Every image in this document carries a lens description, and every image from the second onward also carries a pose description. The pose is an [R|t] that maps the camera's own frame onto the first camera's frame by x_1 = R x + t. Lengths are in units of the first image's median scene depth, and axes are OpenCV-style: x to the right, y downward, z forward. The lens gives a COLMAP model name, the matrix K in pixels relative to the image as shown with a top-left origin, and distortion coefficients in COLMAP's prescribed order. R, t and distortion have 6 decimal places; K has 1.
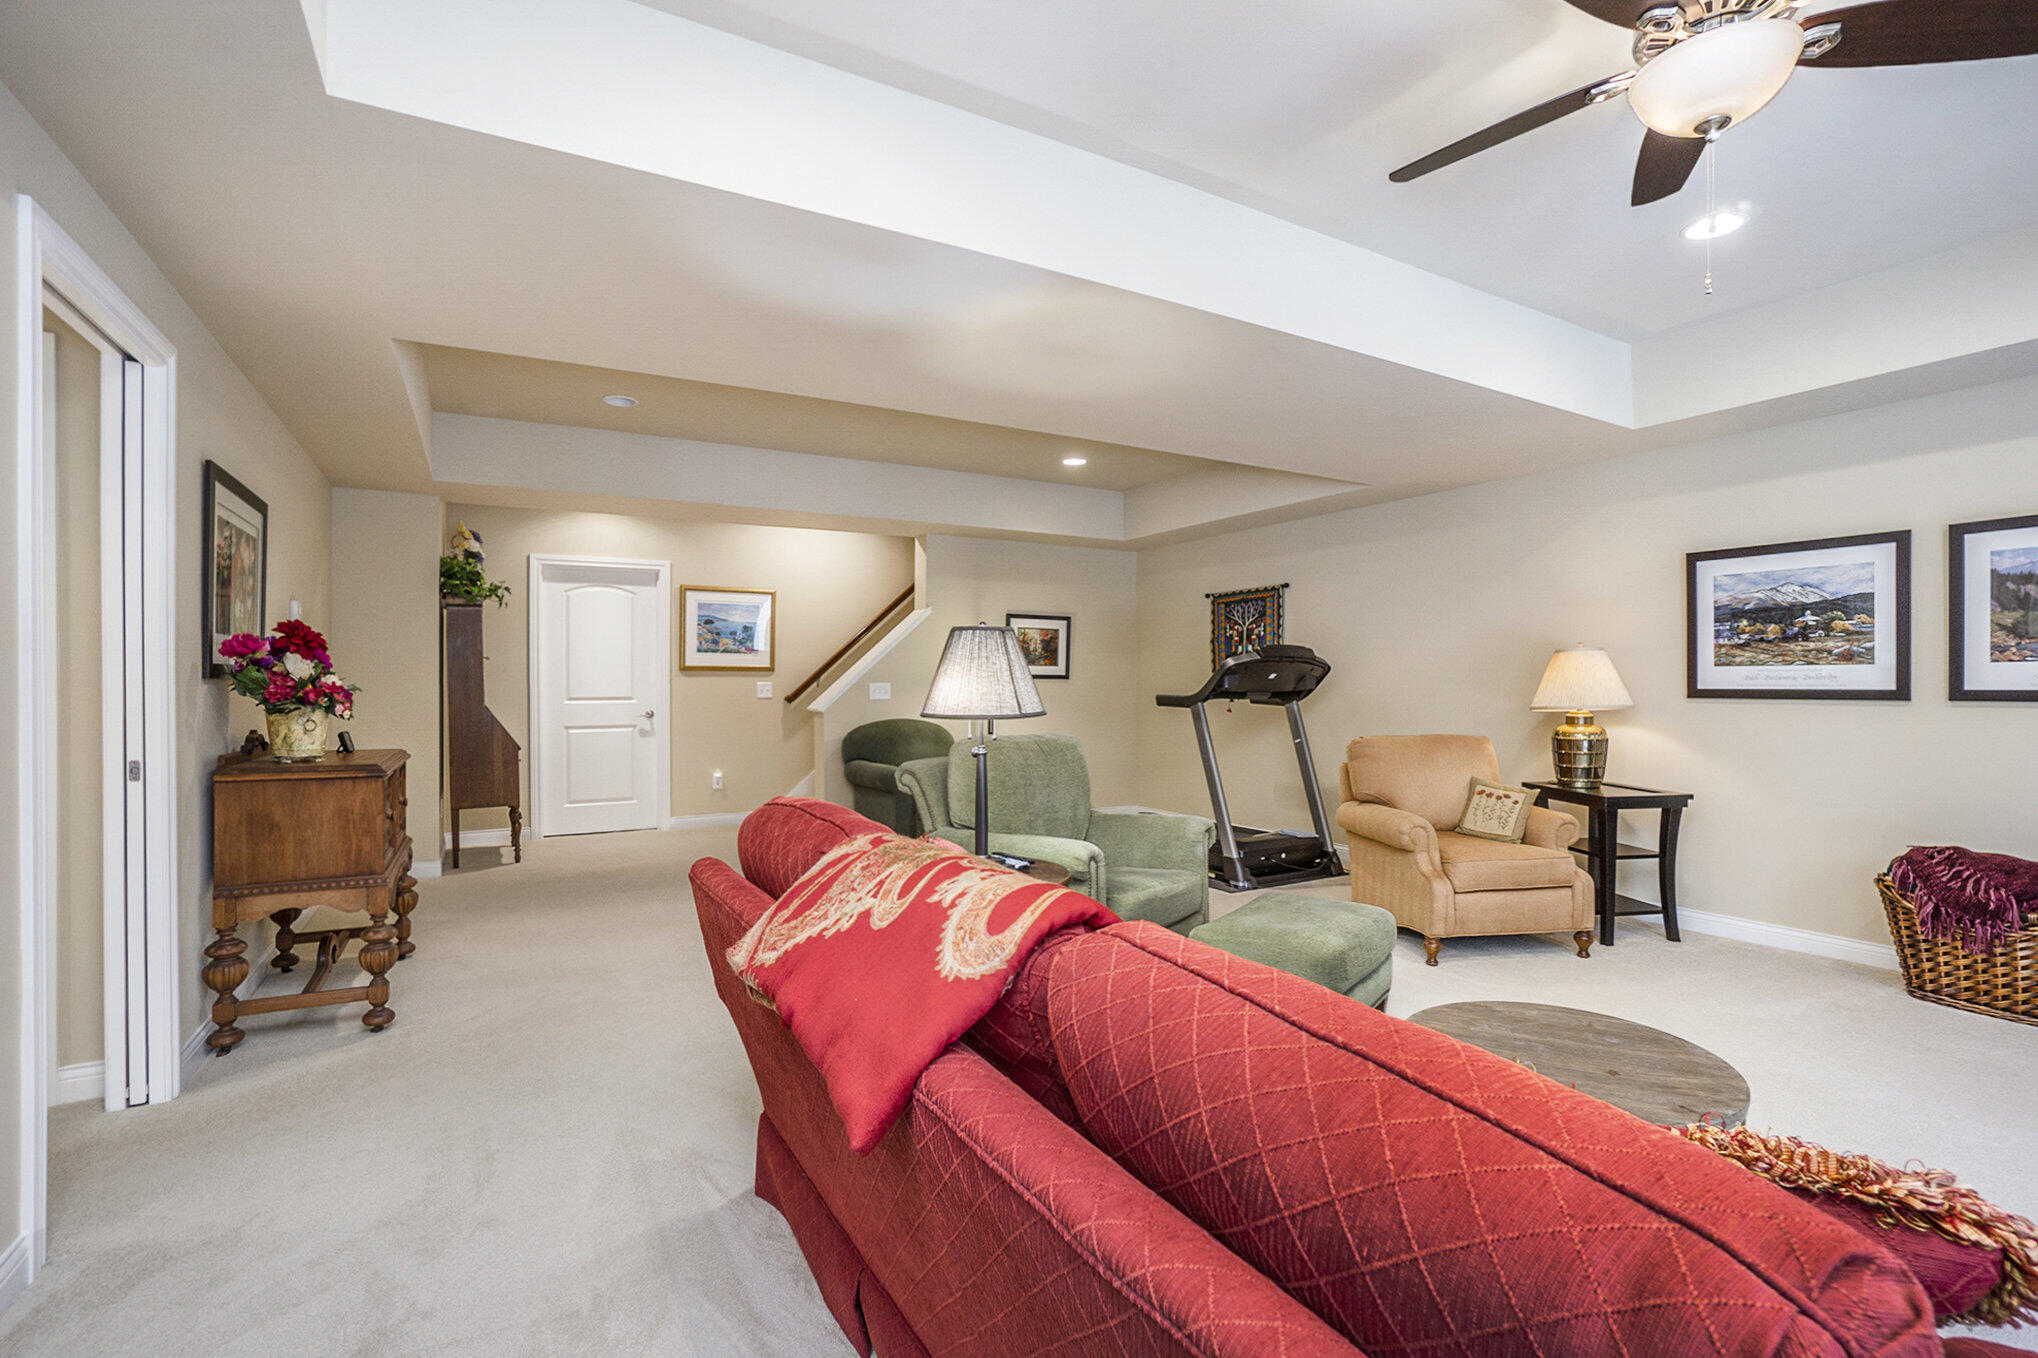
lens RADIAL K [[931.0, 0, 1022.8], [0, 931.0, 676.5], [0, 0, 1]] dist [-0.045218, 0.011493]
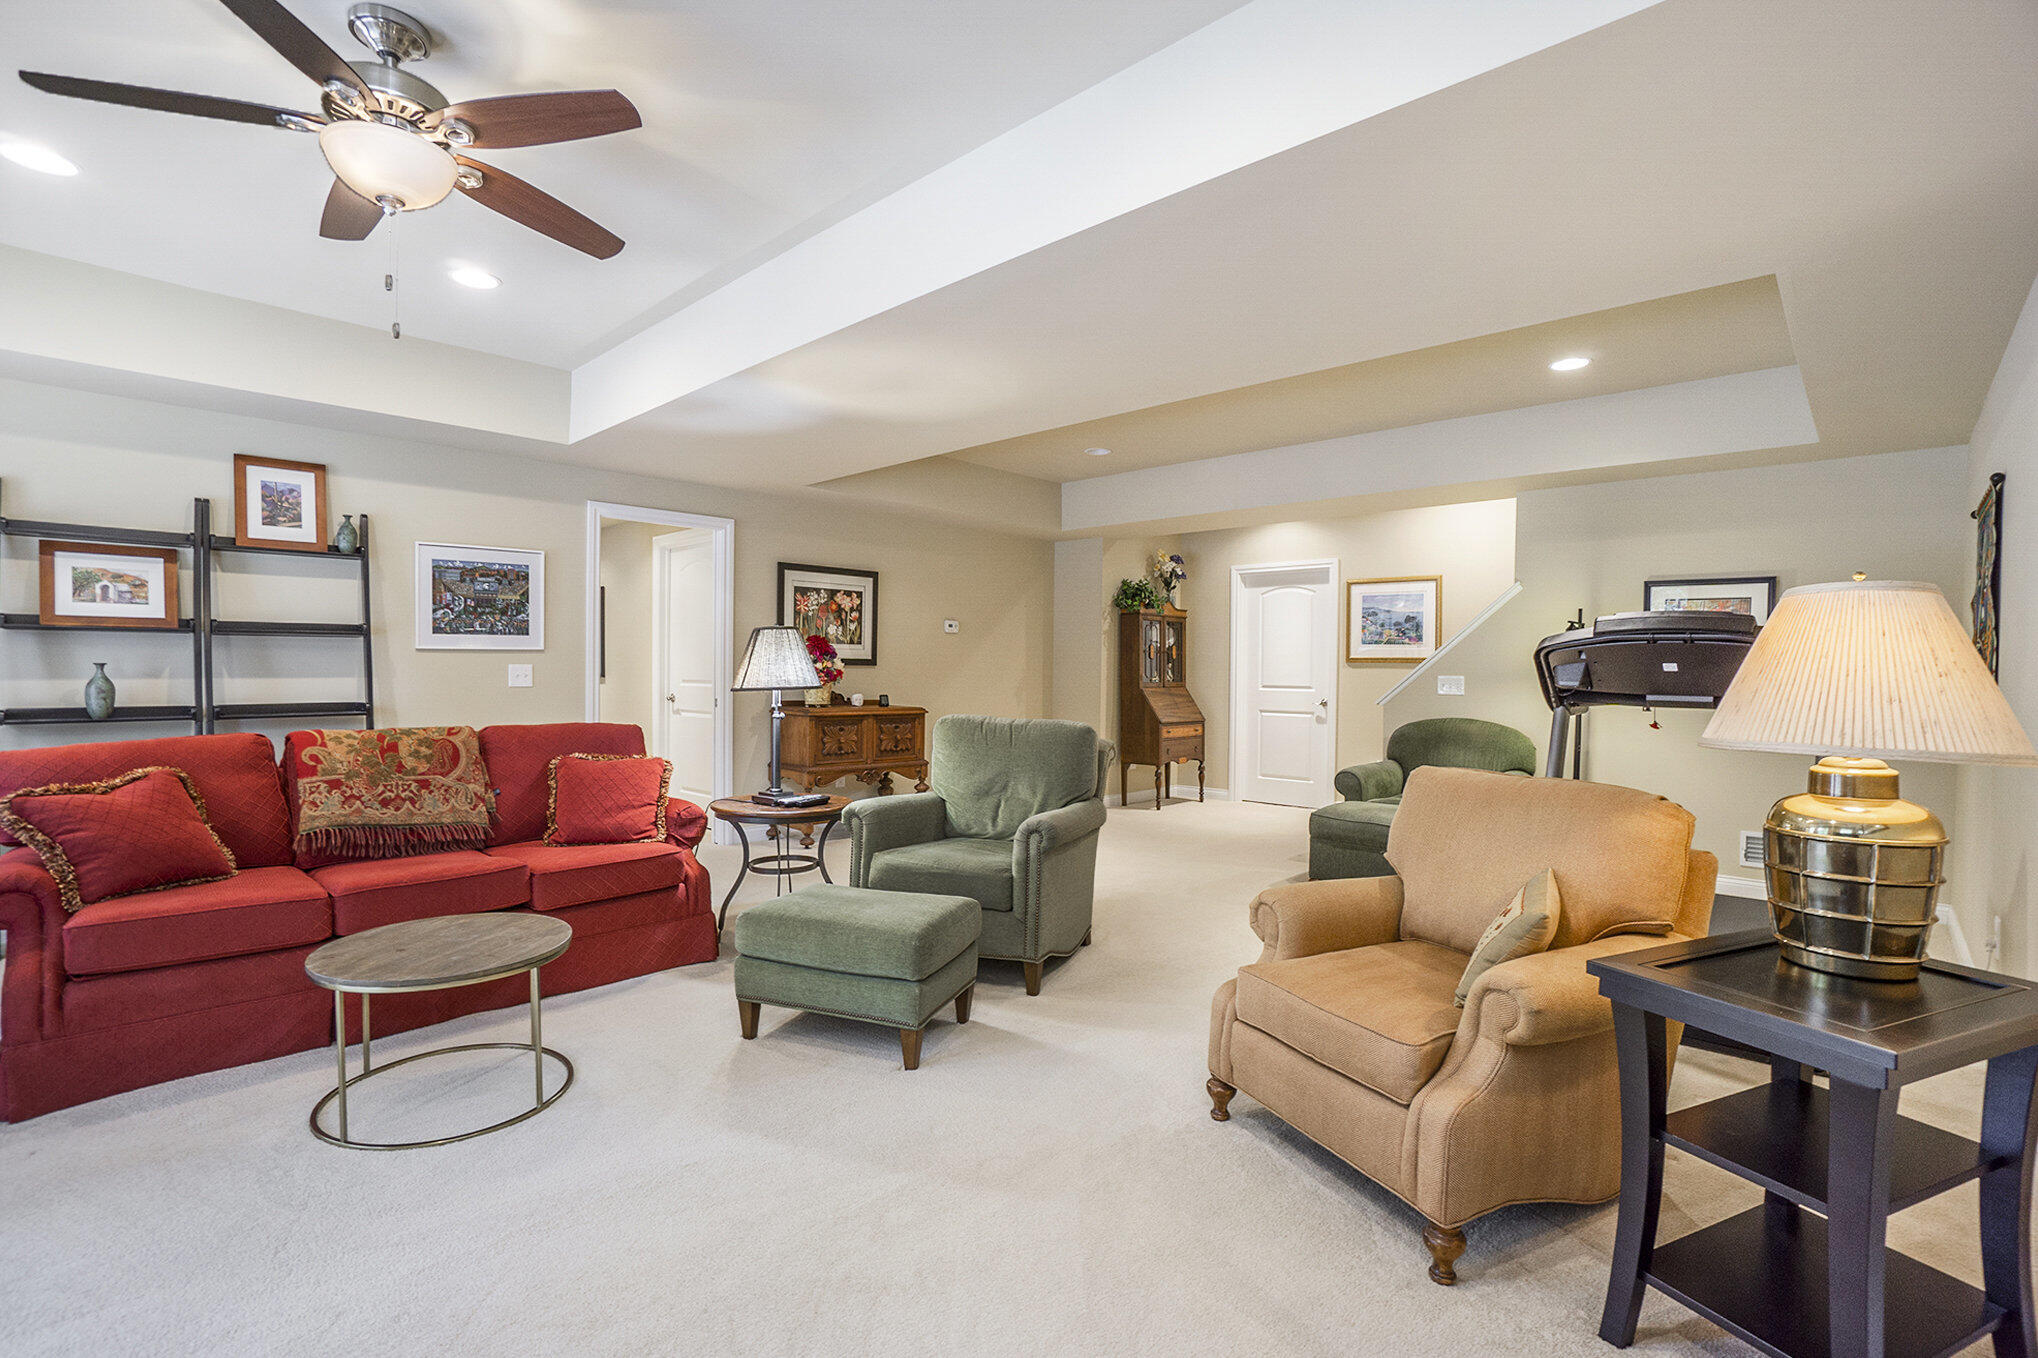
lens RADIAL K [[931.0, 0, 1026.0], [0, 931.0, 680.6], [0, 0, 1]] dist [-0.045218, 0.011493]
pose [[0.284085, 0.015700, -0.958671, 0.565010], [-0.007212, 0.999873, 0.014237, 0.002098], [0.958772, 0.002869, 0.284162, 0.385502]]
